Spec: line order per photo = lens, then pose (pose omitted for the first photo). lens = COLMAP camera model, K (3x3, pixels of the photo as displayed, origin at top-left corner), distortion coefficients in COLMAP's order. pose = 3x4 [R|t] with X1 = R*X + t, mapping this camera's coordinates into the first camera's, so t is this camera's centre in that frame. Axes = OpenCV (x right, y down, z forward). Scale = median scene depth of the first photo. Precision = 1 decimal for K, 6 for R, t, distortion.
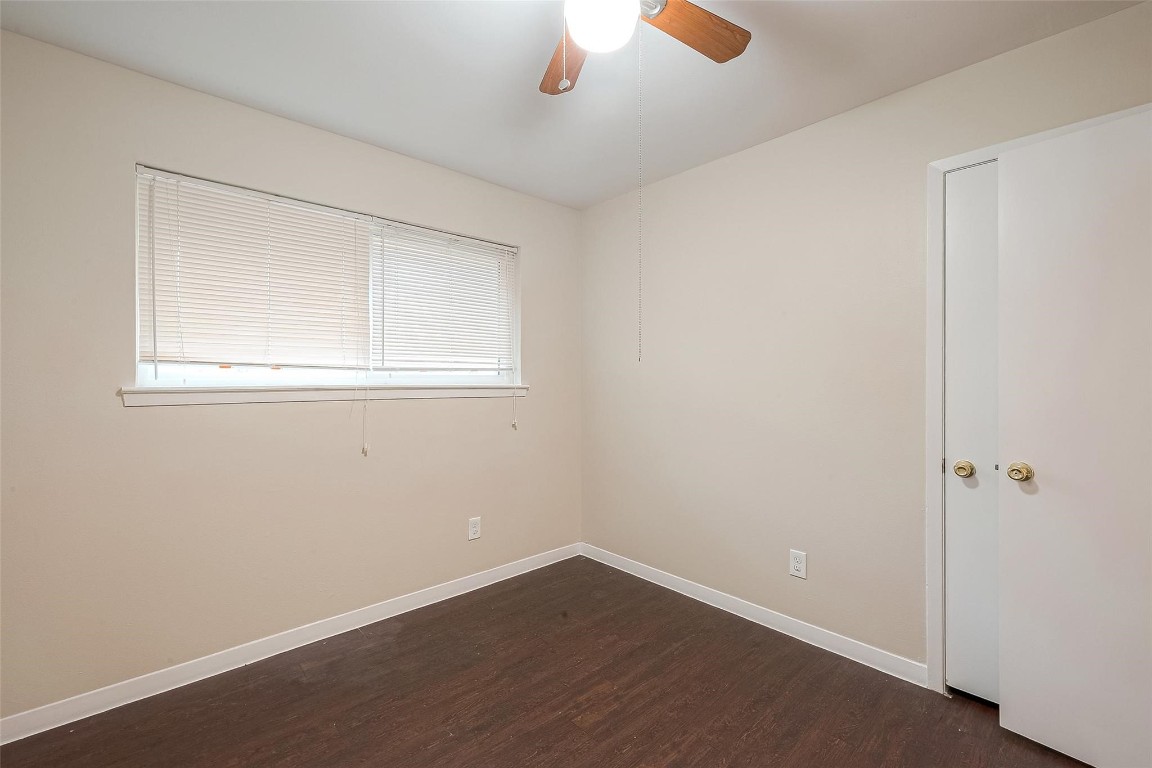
lens RADIAL K [[491.1, 0, 593.1], [0, 491.1, 382.2], [0, 0, 1]] dist [-0.001854, 0.000319]
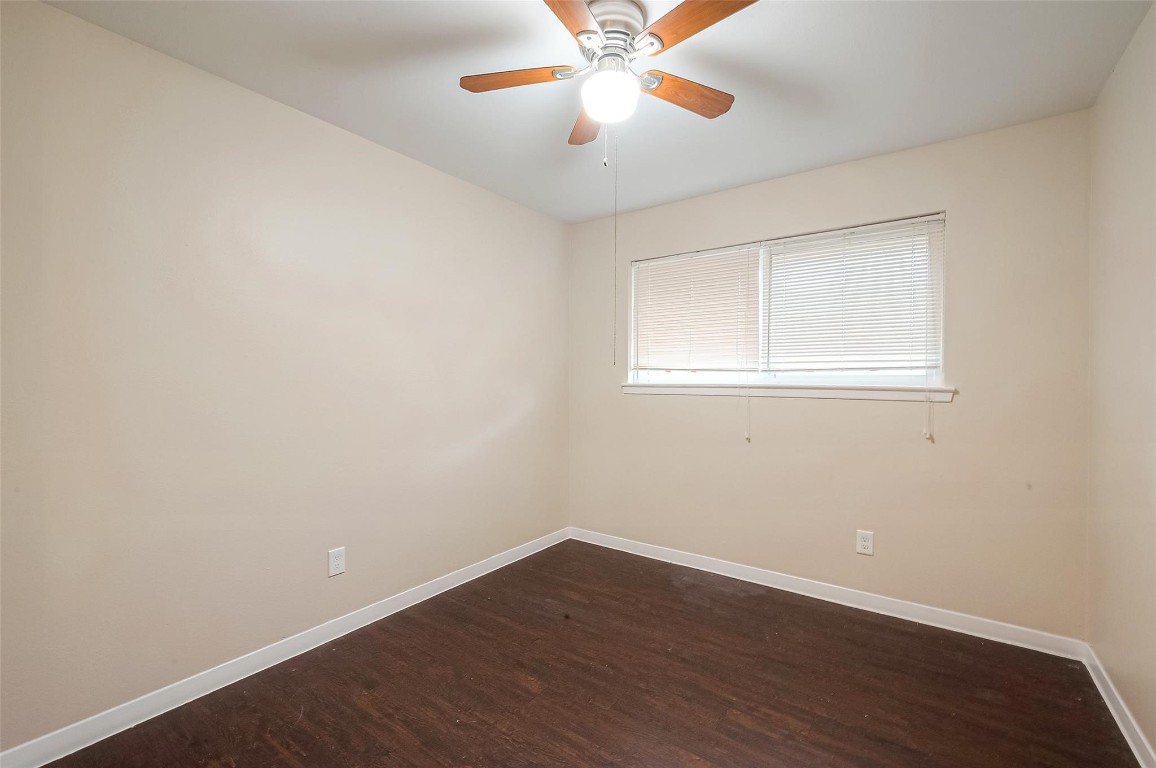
lens RADIAL K [[492.8, 0, 561.1], [0, 492.8, 380.5], [0, 0, 1]] dist [-0.001854, 0.000319]
pose [[0.168664, 0.004155, -0.985665, 0.698784], [-0.007904, 0.999965, 0.002863, -0.003117], [0.985642, 0.007307, 0.168691, 0.353240]]
